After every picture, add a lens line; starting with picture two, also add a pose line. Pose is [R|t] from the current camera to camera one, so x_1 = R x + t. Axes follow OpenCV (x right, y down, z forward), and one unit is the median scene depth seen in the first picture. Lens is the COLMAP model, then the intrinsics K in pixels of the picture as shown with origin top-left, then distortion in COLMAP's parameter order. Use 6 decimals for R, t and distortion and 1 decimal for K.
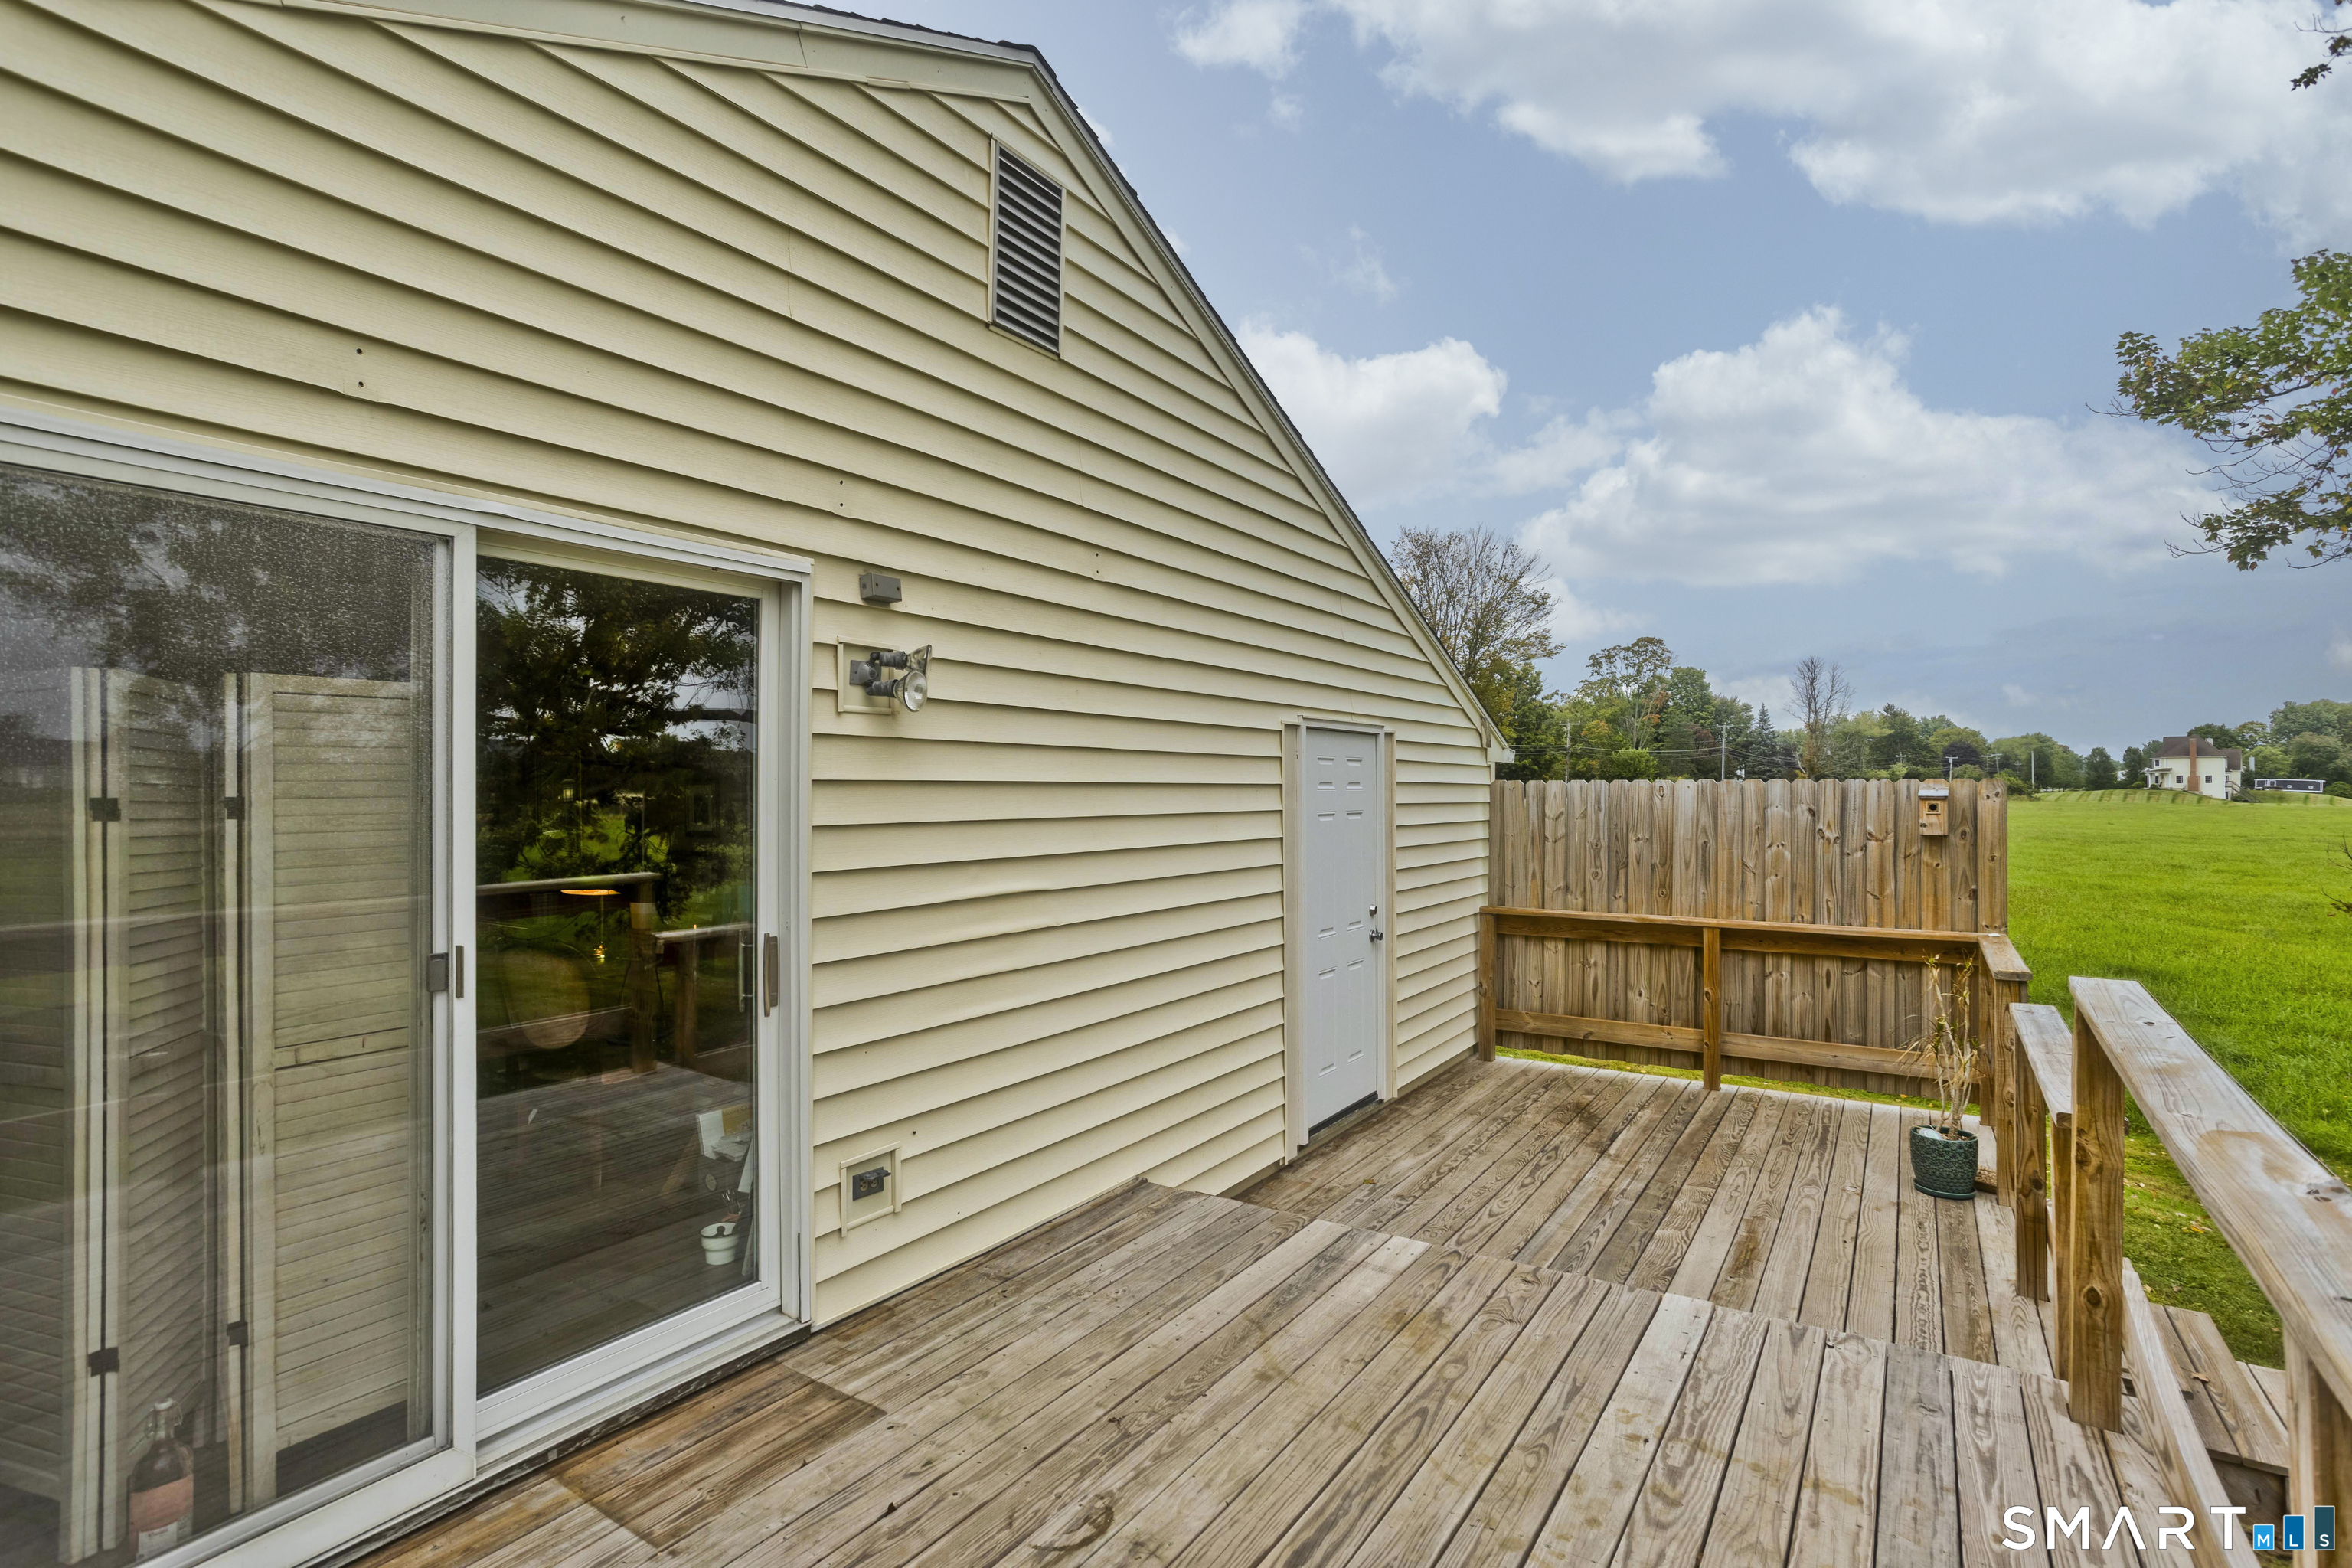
lens RADIAL K [[1127.0, 0, 1195.4], [0, 1127.0, 776.8], [0, 0, 1]] dist [-0.027716, 0.011122]
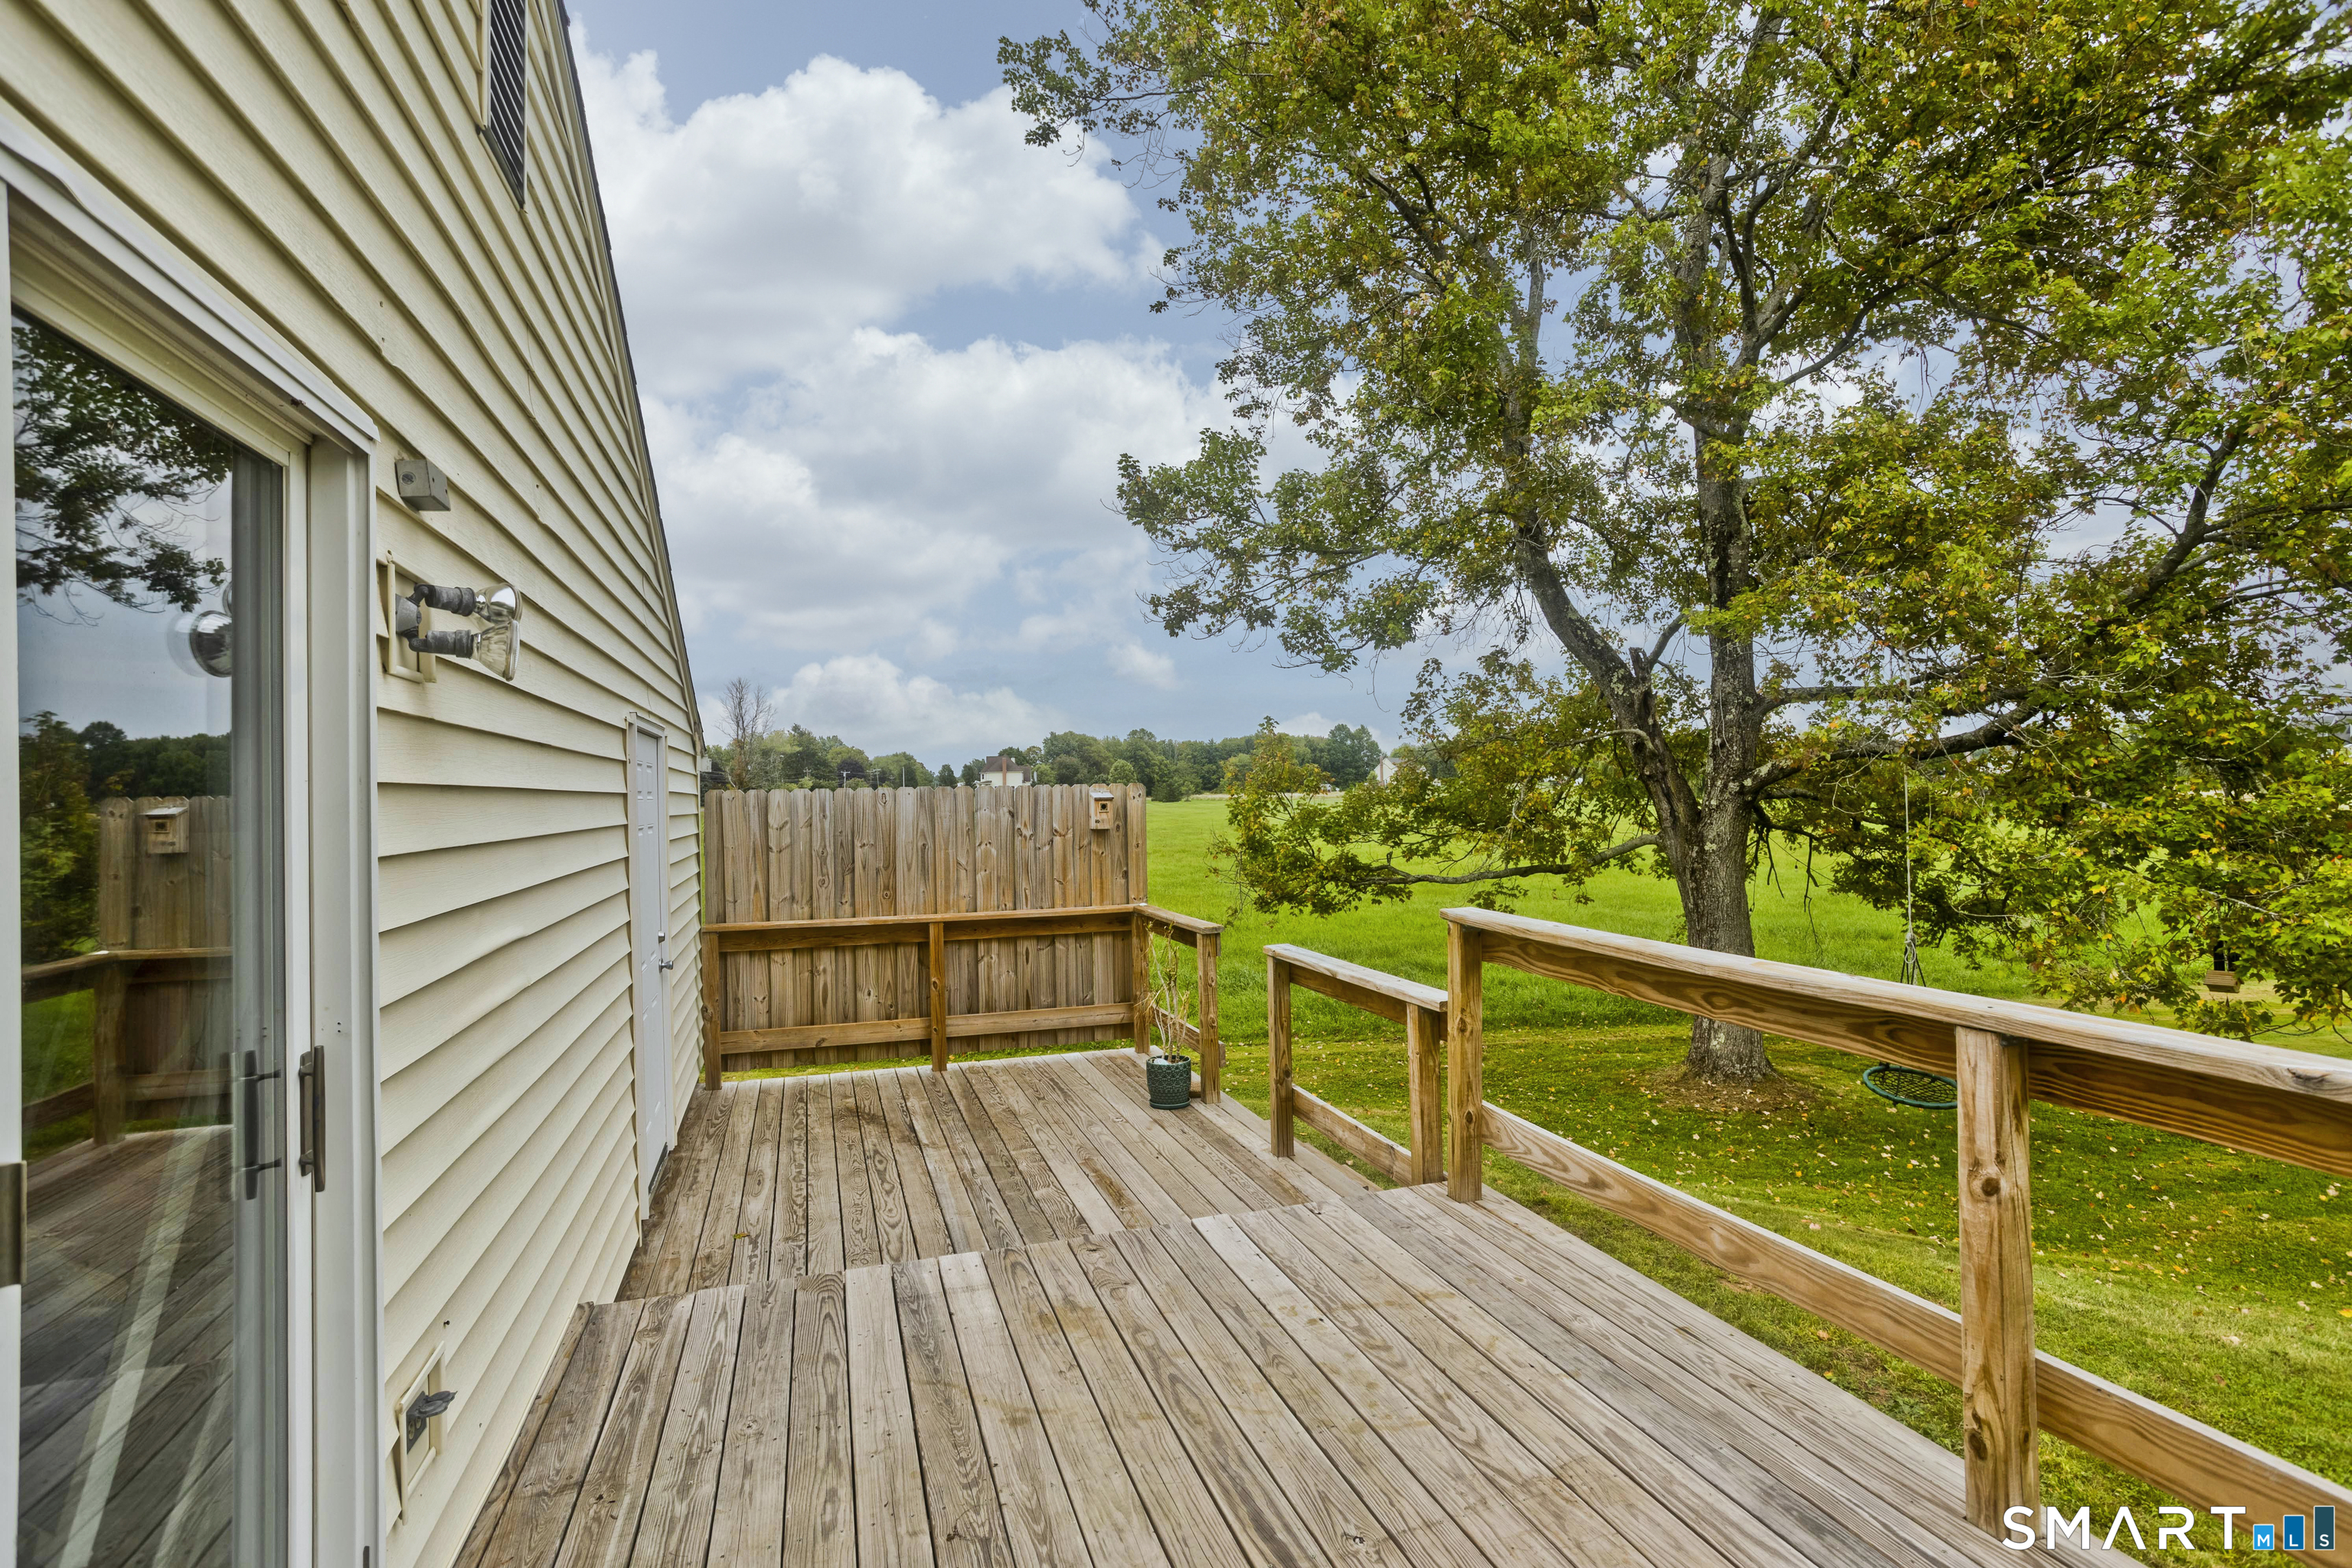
lens RADIAL K [[1127.0, 0, 1158.9], [0, 1127.0, 782.9], [0, 0, 1]] dist [-0.027716, 0.011122]
pose [[0.641106, -0.004893, 0.767437, -0.264118], [0.010515, 0.999942, -0.002410, 0.004065], [-0.767380, 0.009615, 0.641120, 0.141478]]
